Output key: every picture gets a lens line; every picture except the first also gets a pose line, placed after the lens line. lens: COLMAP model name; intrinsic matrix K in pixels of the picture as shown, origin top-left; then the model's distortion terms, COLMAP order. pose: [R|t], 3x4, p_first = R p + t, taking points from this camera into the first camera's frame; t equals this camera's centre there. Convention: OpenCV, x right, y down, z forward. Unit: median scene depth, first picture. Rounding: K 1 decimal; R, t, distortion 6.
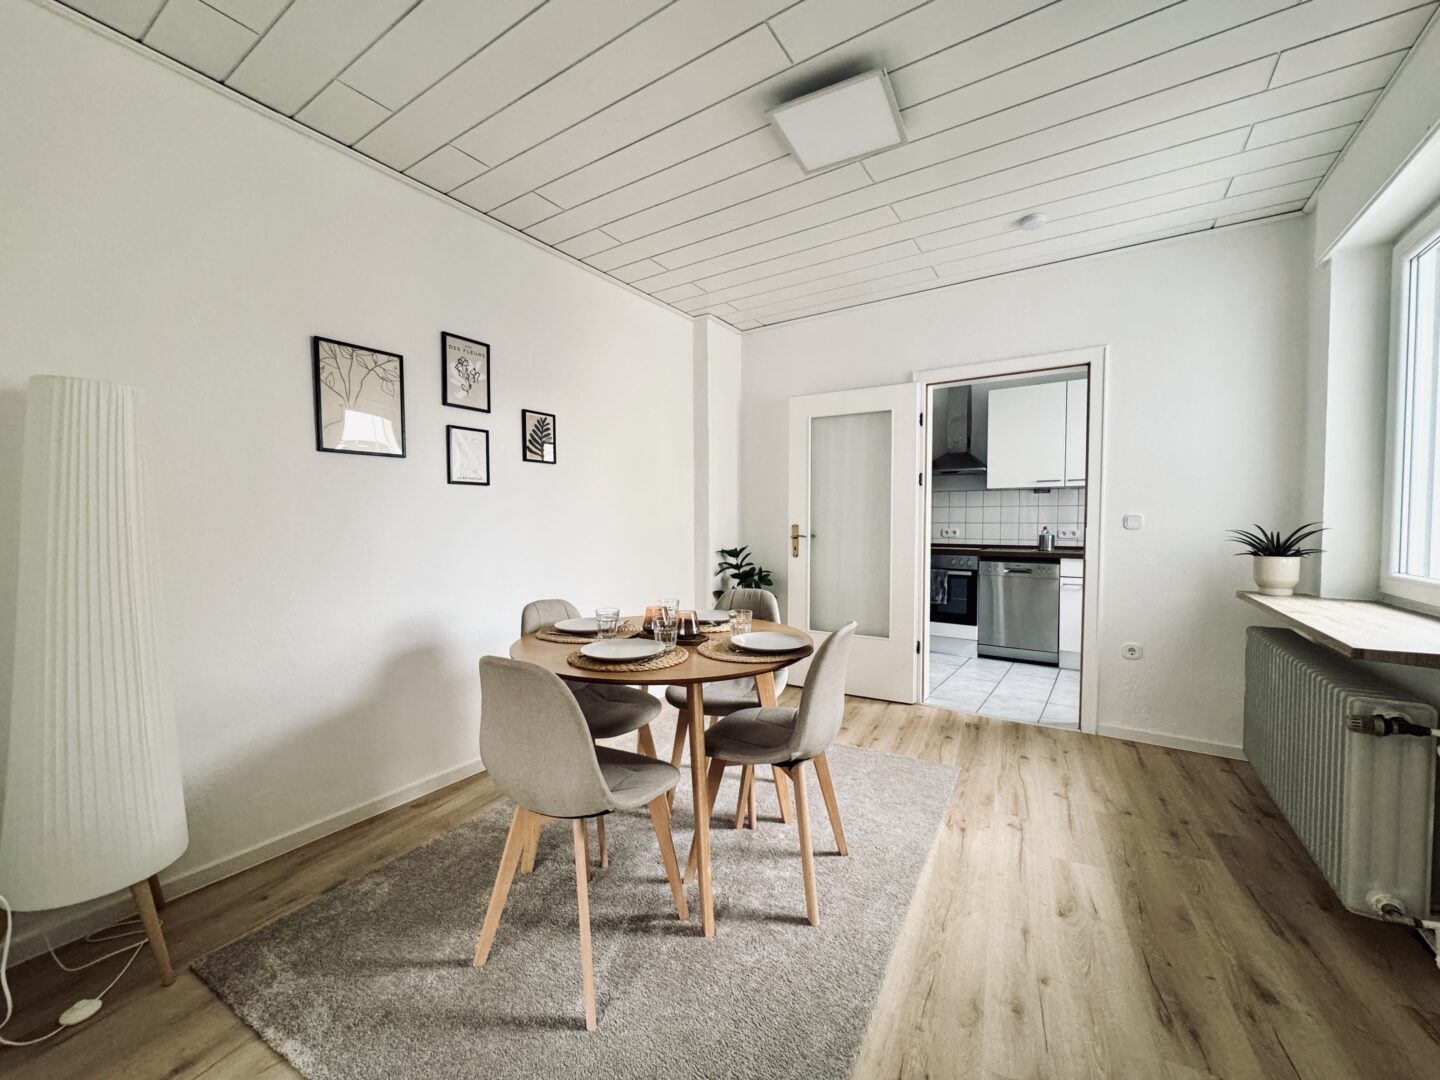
lens RADIAL K [[579.7, 0, 720.0], [0, 579.7, 540.0], [0, 0, 1]] dist [-0.010802, -0.000112]
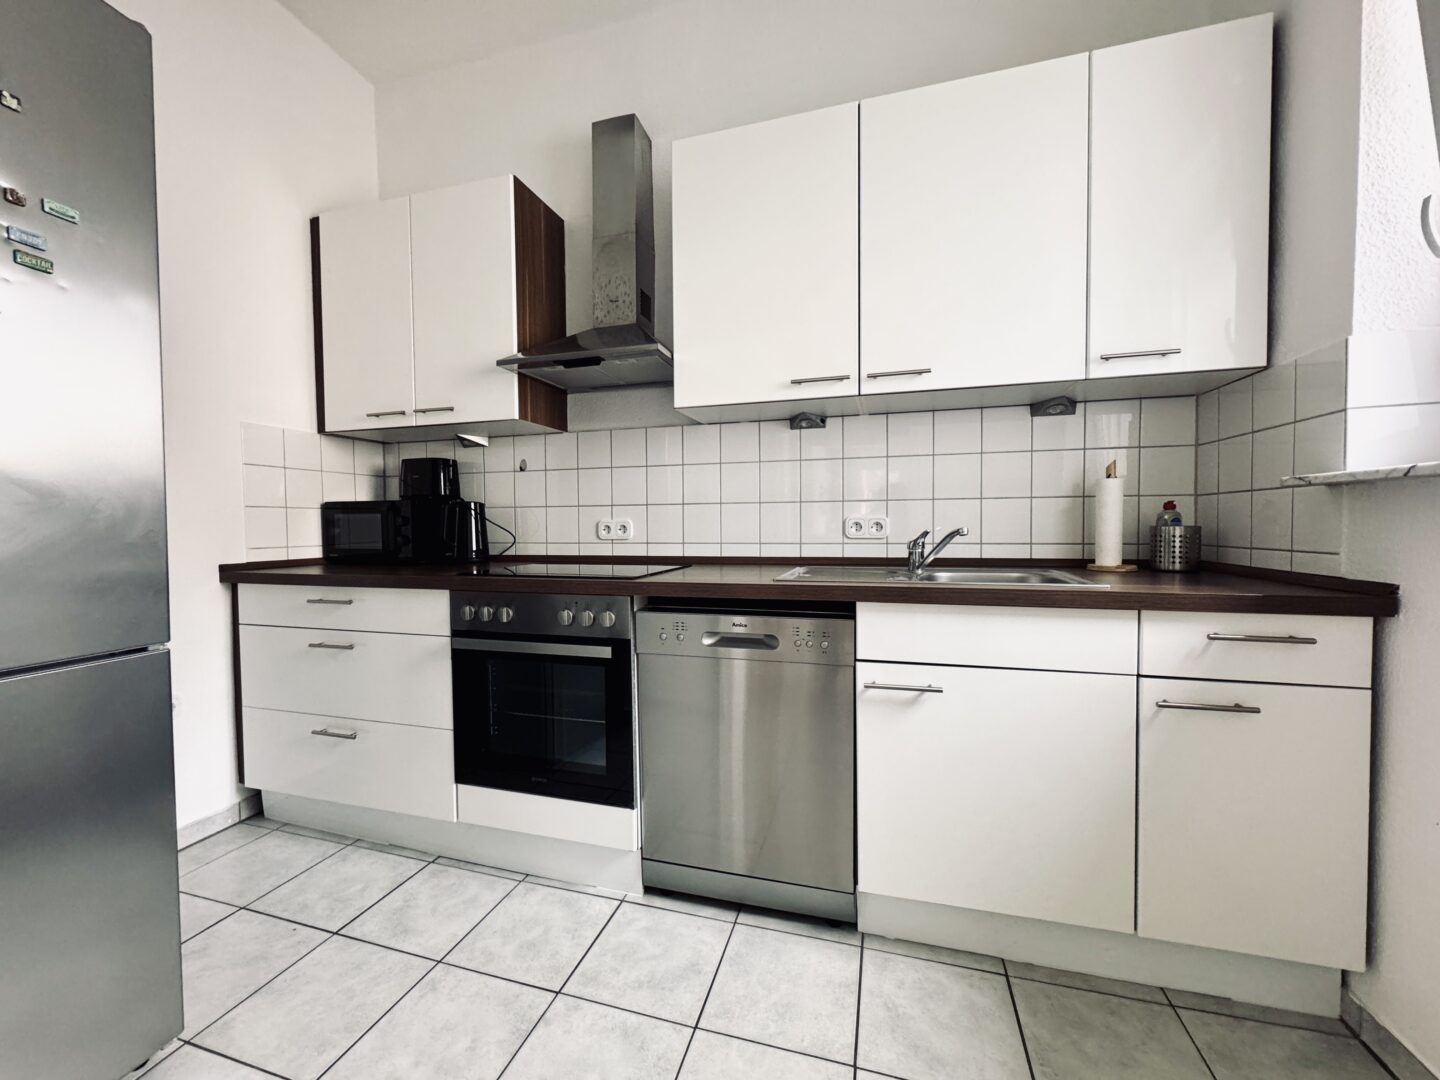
lens RADIAL K [[569.6, 0, 720.0], [0, 569.6, 540.0], [0, 0, 1]] dist [0.000196, -0.000004]
pose [[0.950830, -0.021258, 0.308983, 0.217510], [0.022928, 0.999736, -0.001774, -0.001525], [-0.308864, 0.008772, 0.951066, 0.372982]]
